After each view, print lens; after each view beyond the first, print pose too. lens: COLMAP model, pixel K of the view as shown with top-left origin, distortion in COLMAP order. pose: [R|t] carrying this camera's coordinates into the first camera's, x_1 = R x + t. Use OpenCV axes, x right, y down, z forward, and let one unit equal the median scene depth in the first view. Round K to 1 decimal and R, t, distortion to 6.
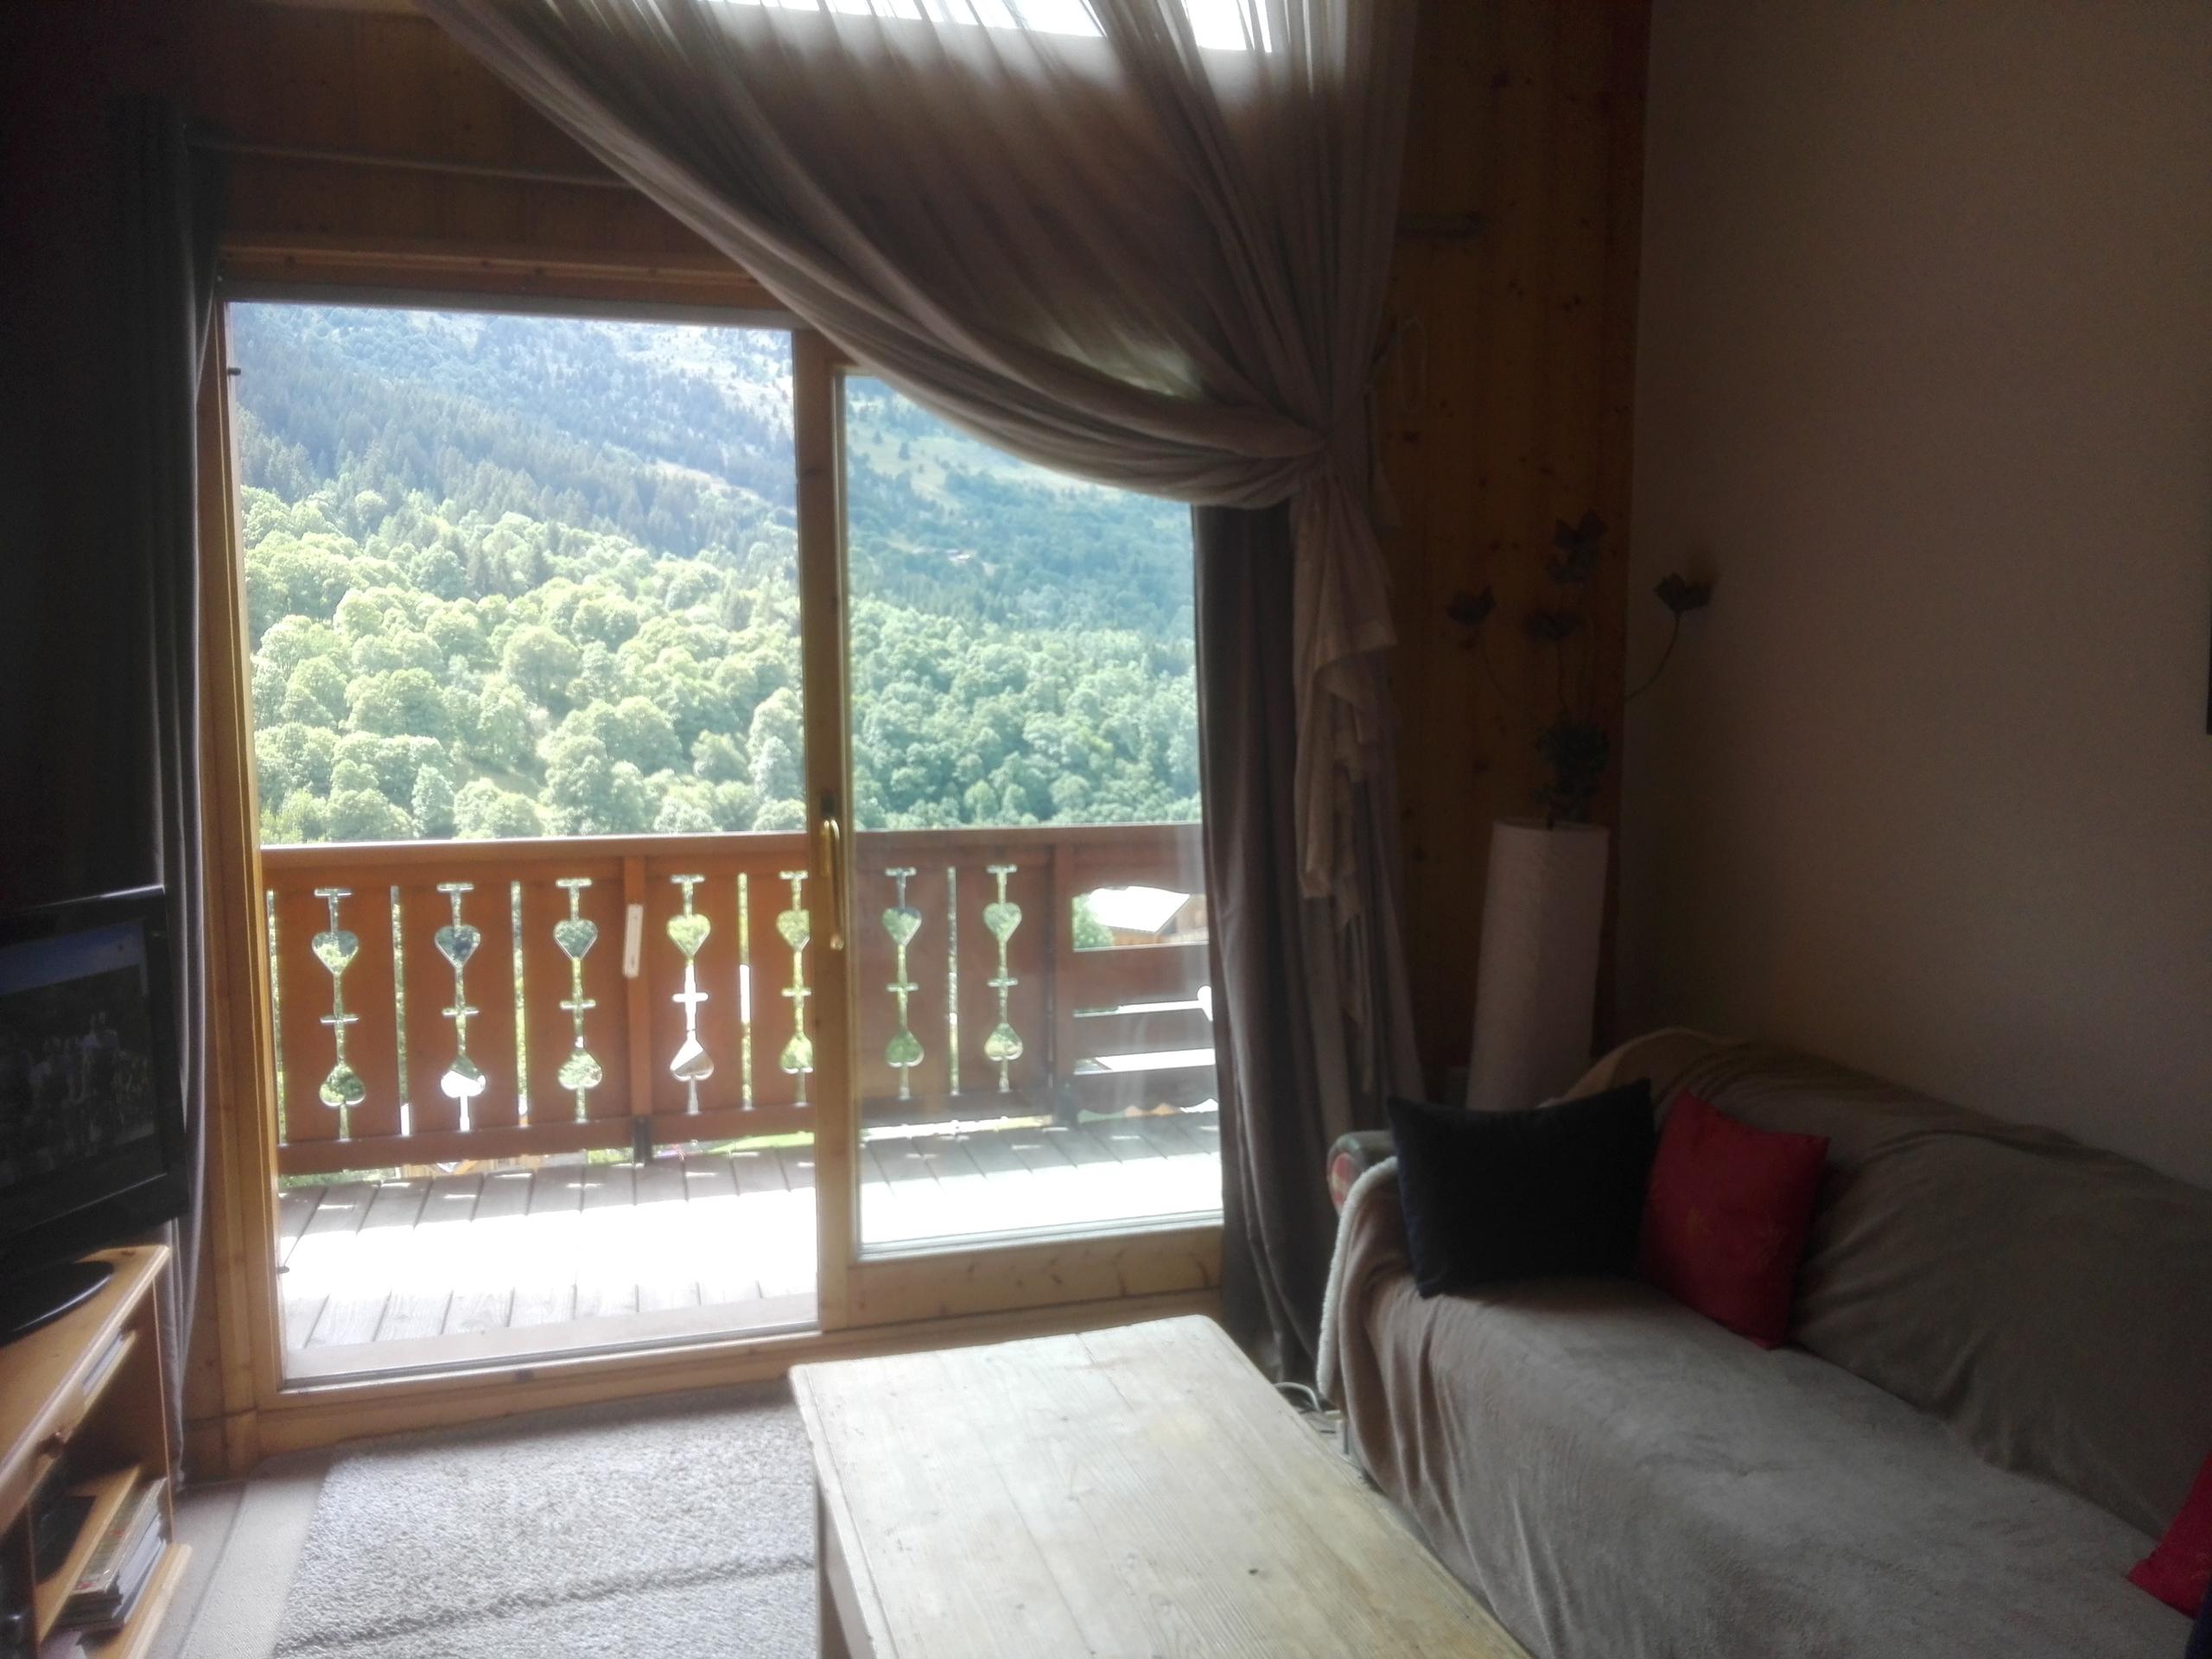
lens RADIAL K [[1685.1, 0, 1089.7], [0, 1685.1, 832.3], [0, 0, 1]] dist [0.010106, 0.001663]
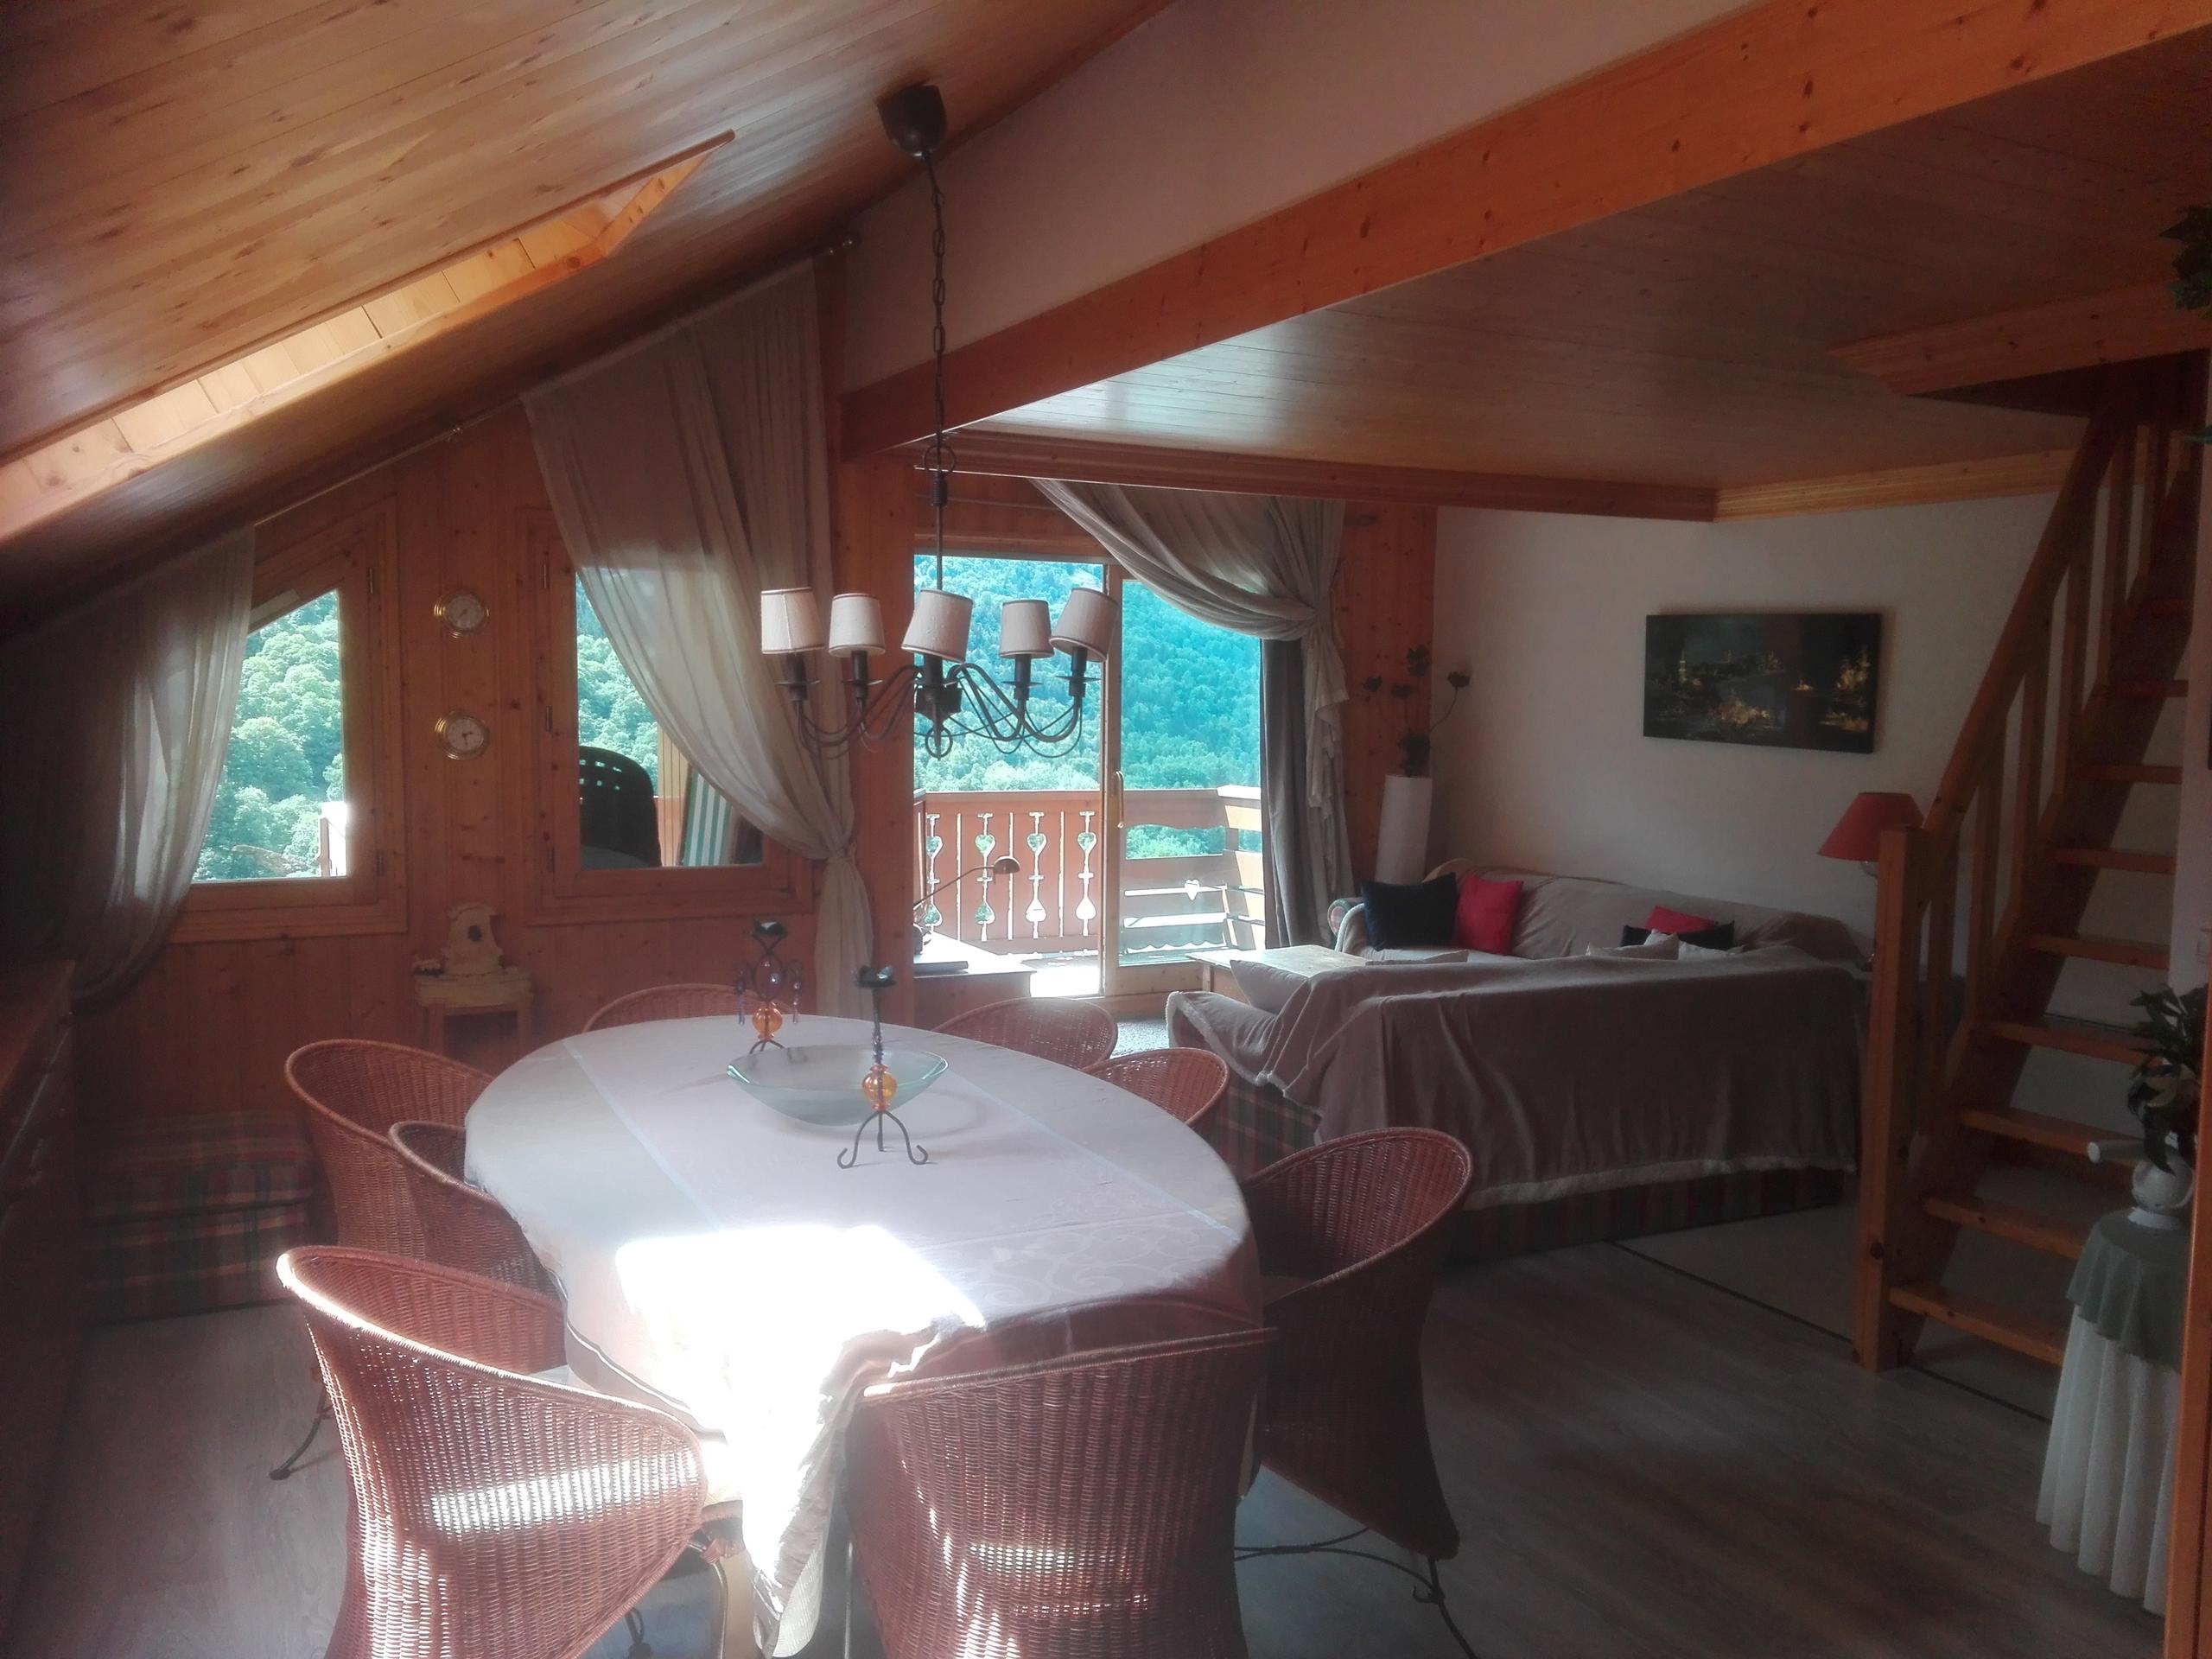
lens RADIAL K [[1685.1, 0, 1114.2], [0, 1685.1, 833.6], [0, 0, 1]] dist [0.010106, 0.001663]
pose [[0.977149, -0.001892, 0.212549, -0.613278], [0.005327, 0.999864, -0.015587, 0.107093], [-0.212491, 0.016363, 0.977026, -1.189101]]
